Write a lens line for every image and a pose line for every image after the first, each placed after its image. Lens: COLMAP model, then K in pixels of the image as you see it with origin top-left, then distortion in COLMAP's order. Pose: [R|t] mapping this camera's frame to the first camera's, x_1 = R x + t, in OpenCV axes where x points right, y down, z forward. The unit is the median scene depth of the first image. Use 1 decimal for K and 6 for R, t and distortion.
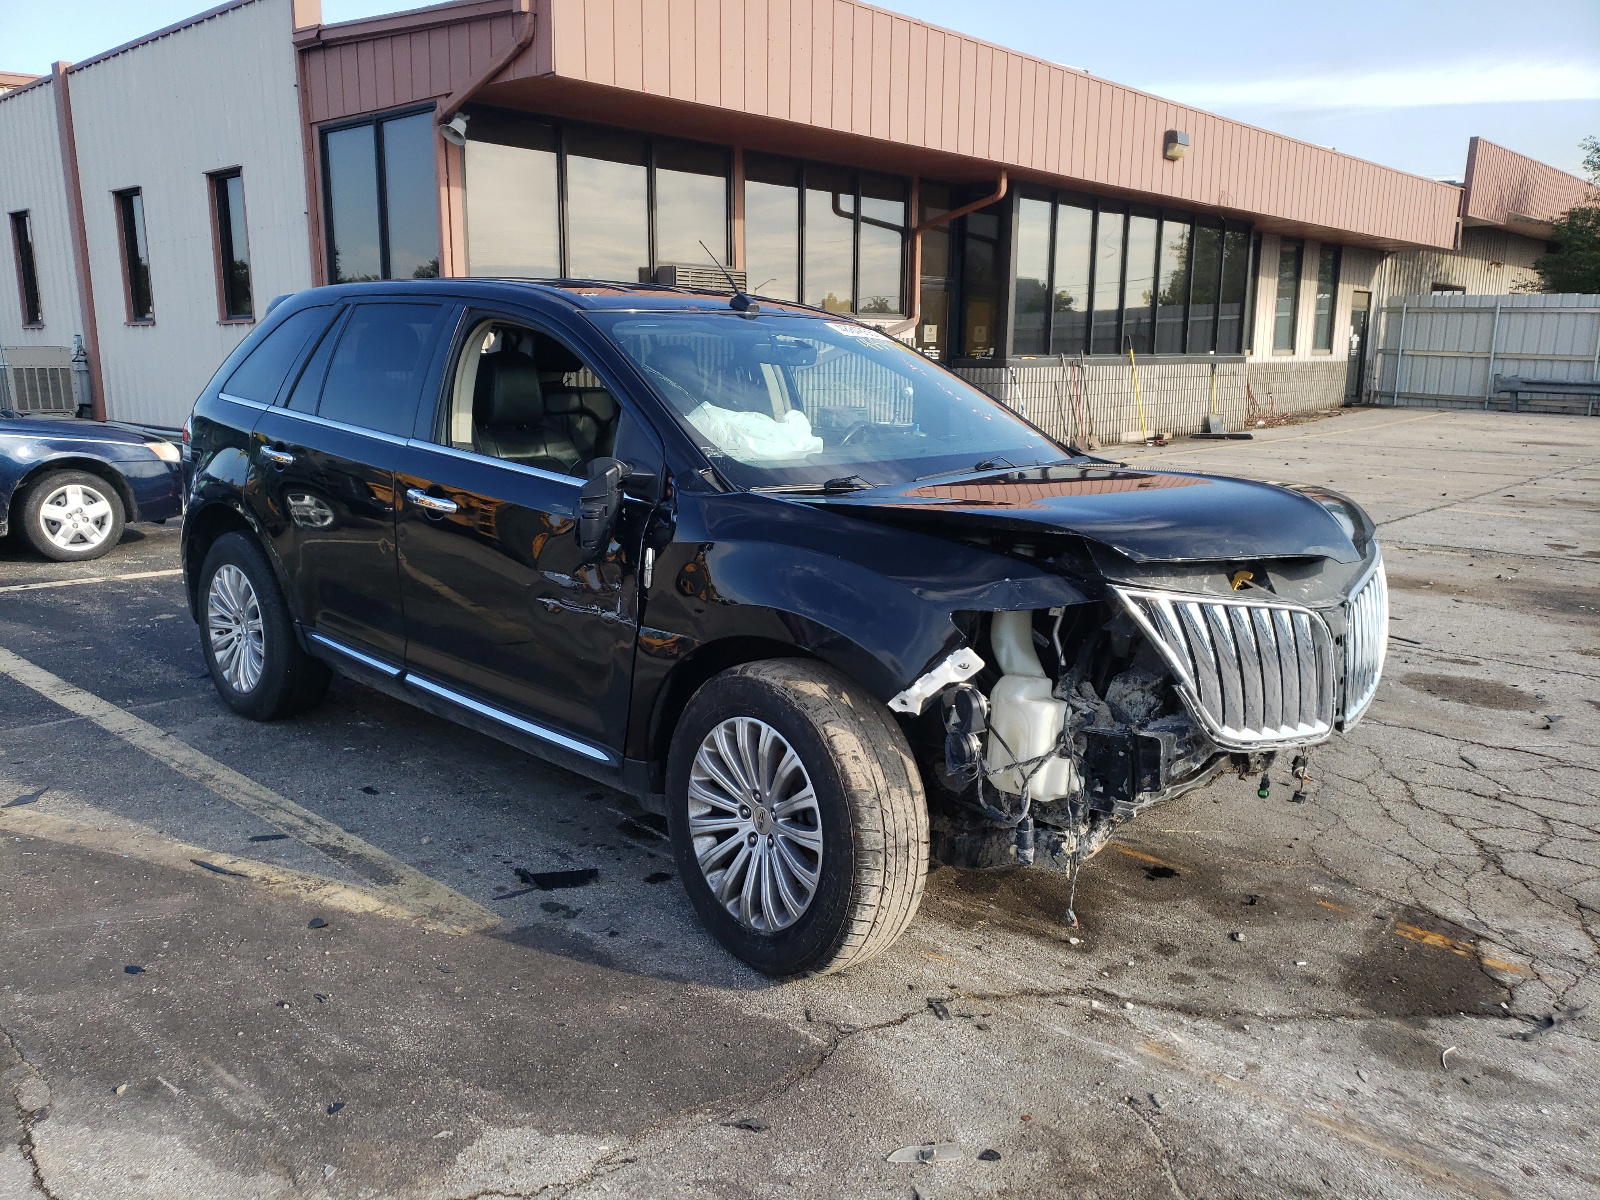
lens RADIAL K [[1251.9, 0, 801.0], [0, 1251.9, 591.7], [0, 0, 1]] dist [0.011910, 0.021104]
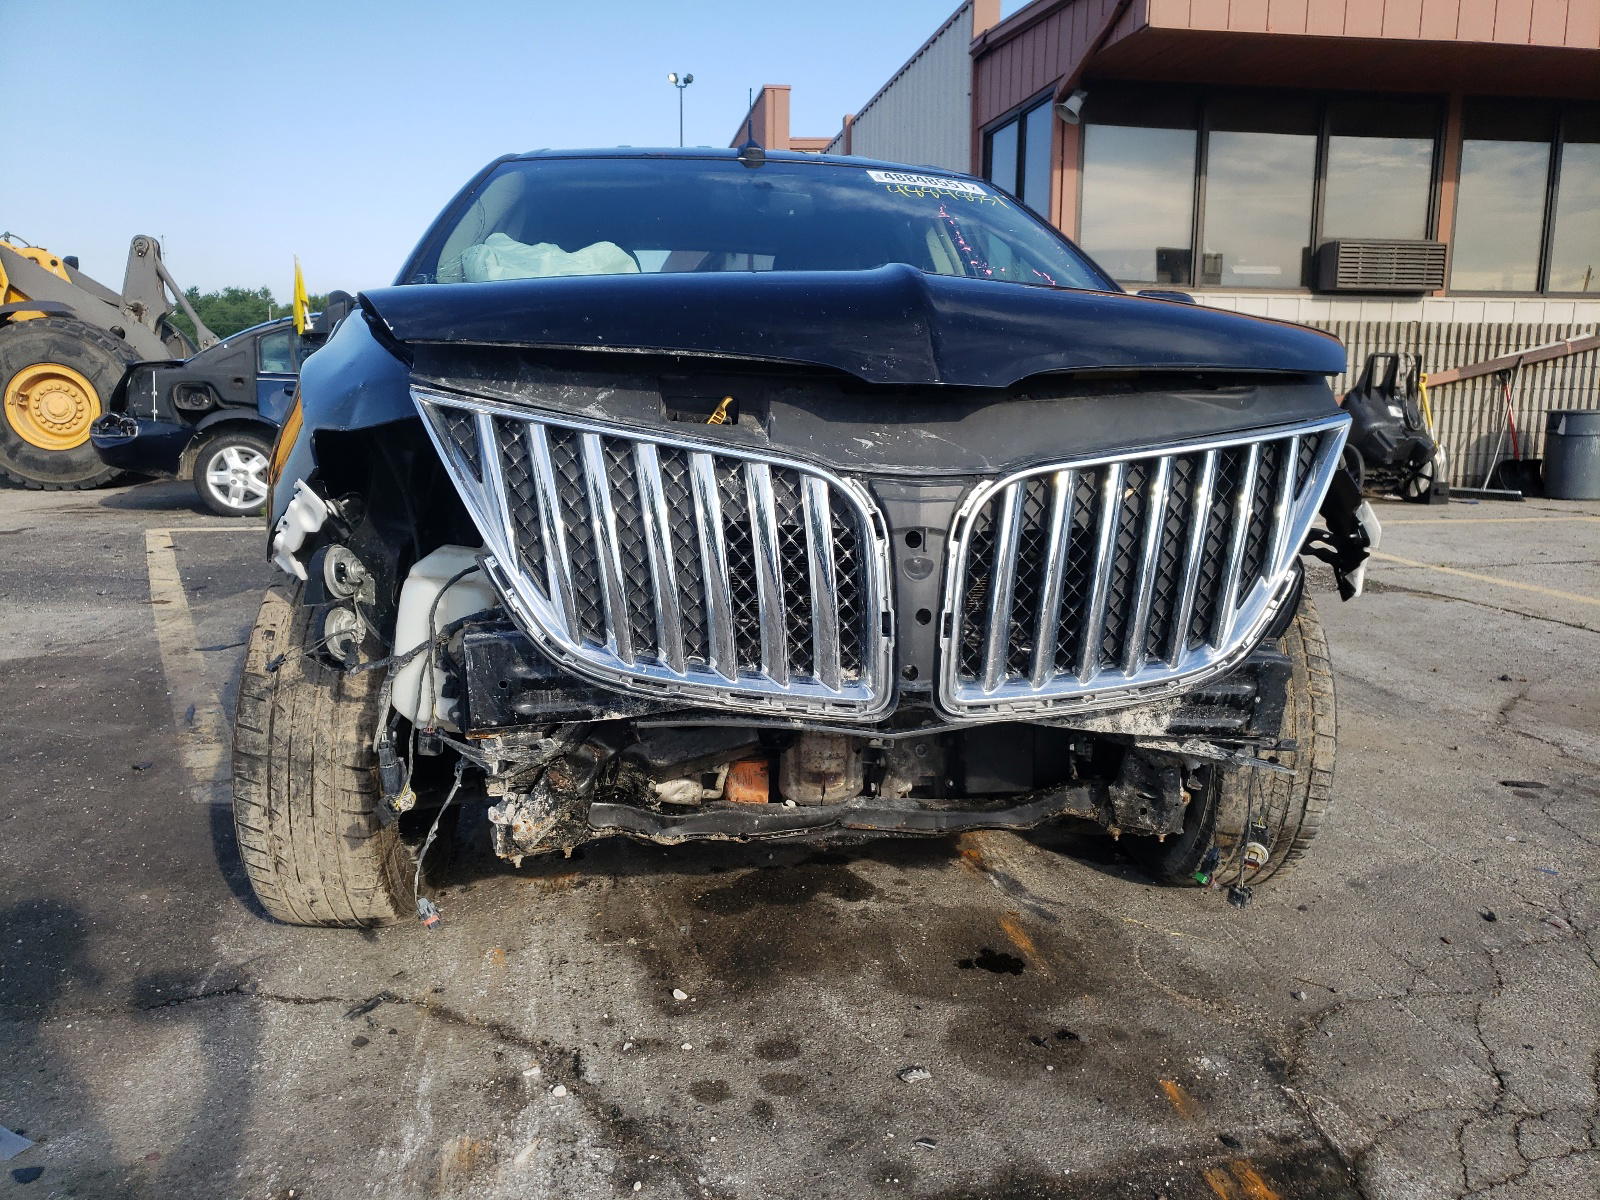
lens RADIAL K [[1251.9, 0, 797.8], [0, 1251.9, 606.5], [0, 0, 1]] dist [0.011910, 0.021104]
pose [[0.793191, 0.102760, -0.600240, 0.581314], [-0.115387, 0.993166, 0.017549, 0.051554], [0.597941, 0.055341, 0.799627, 0.452629]]
